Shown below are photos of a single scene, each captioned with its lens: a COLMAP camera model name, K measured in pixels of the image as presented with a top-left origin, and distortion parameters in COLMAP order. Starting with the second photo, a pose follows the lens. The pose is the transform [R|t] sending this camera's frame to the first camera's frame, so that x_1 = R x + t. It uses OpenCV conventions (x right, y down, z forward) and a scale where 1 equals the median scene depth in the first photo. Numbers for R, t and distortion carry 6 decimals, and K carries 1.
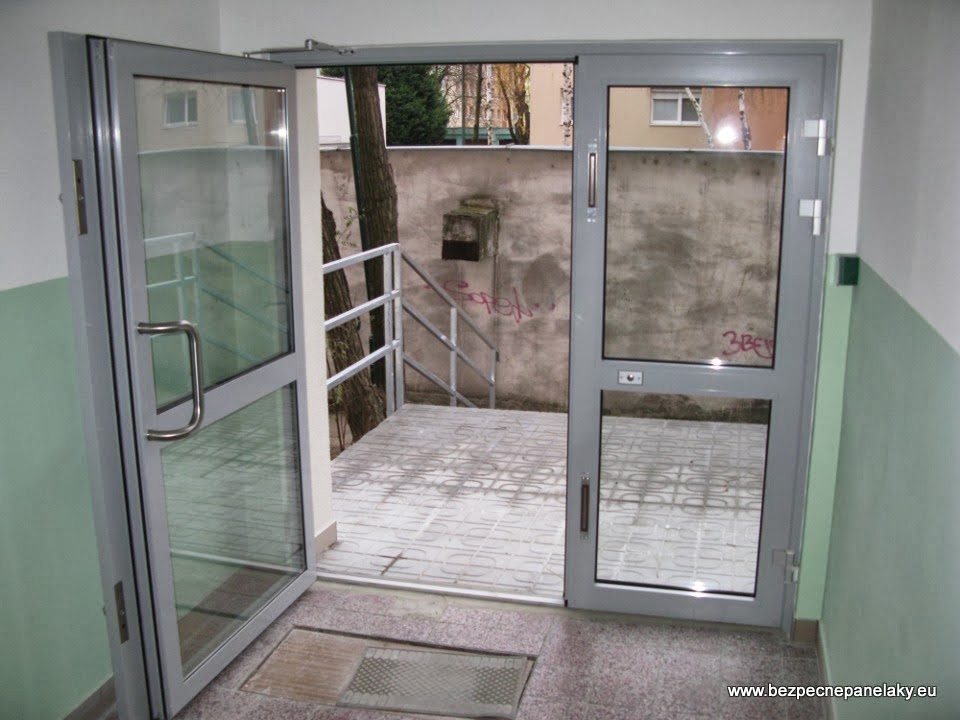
lens RADIAL K [[974.8, 0, 497.3], [0, 974.8, 363.2], [0, 0, 1]] dist [-0.193961, 0.222434]
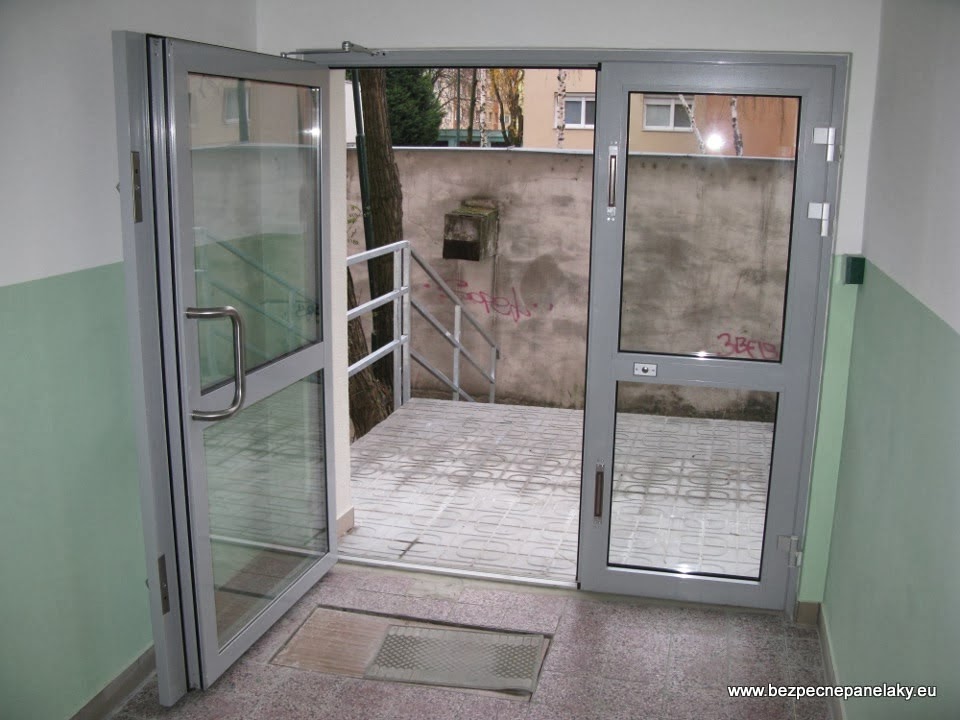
lens RADIAL K [[973.5, 0, 501.9], [0, 973.5, 363.6], [0, 0, 1]] dist [-0.201654, 0.246316]
pose [[0.999742, 0.014084, 0.017833, -0.012000], [-0.014052, 0.999899, -0.001960, 0.004116], [-0.017859, 0.001709, 0.999839, -0.014677]]
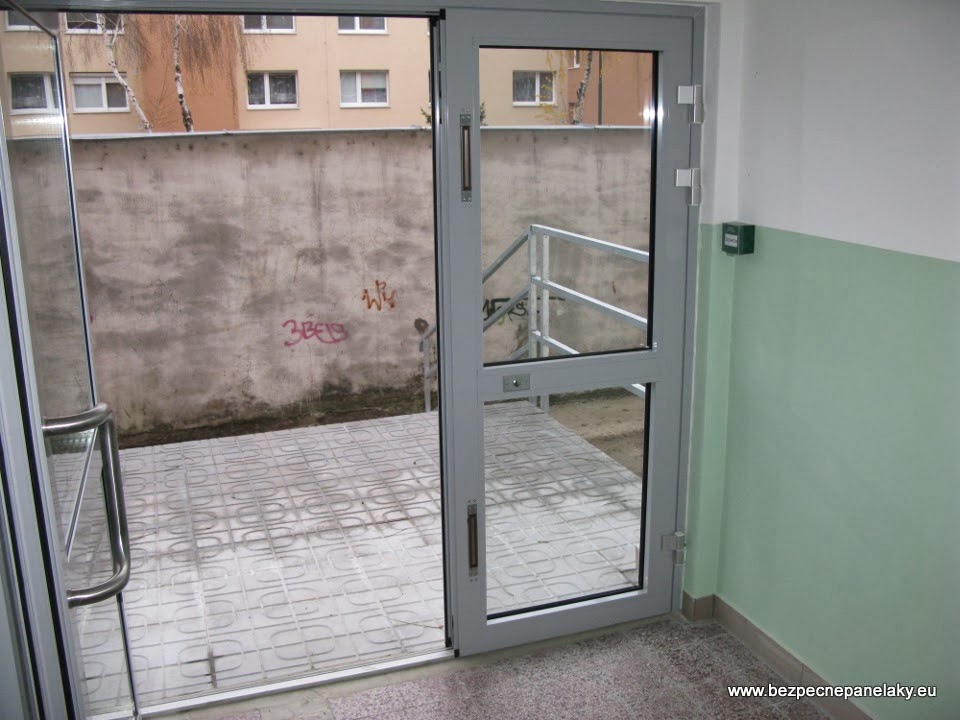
lens RADIAL K [[973.5, 0, 501.9], [0, 973.5, 363.6], [0, 0, 1]] dist [-0.201654, 0.246316]
pose [[0.825034, -0.148516, 0.545217, -0.114577], [0.138972, 0.988538, 0.058980, -0.018305], [-0.547727, 0.027109, 0.836218, 0.090042]]
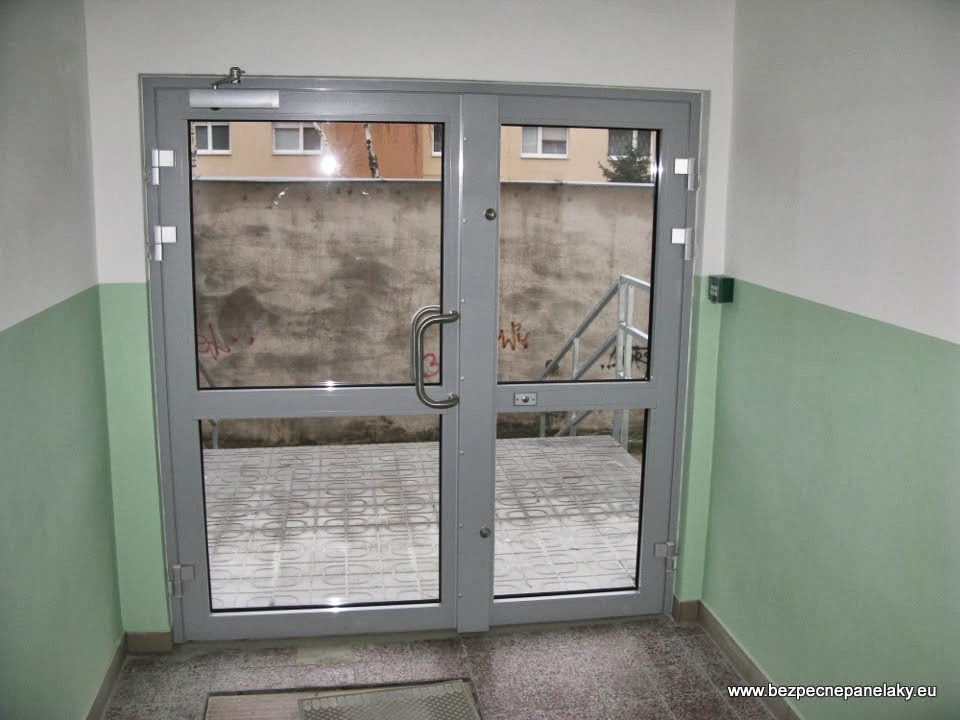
lens RADIAL K [[973.5, 0, 501.9], [0, 973.5, 363.6], [0, 0, 1]] dist [-0.201654, 0.246316]
pose [[0.917849, -0.065996, 0.391404, -0.098039], [0.076780, 0.996977, -0.011945, -0.004377], [-0.389432, 0.041016, 0.920141, 0.010967]]
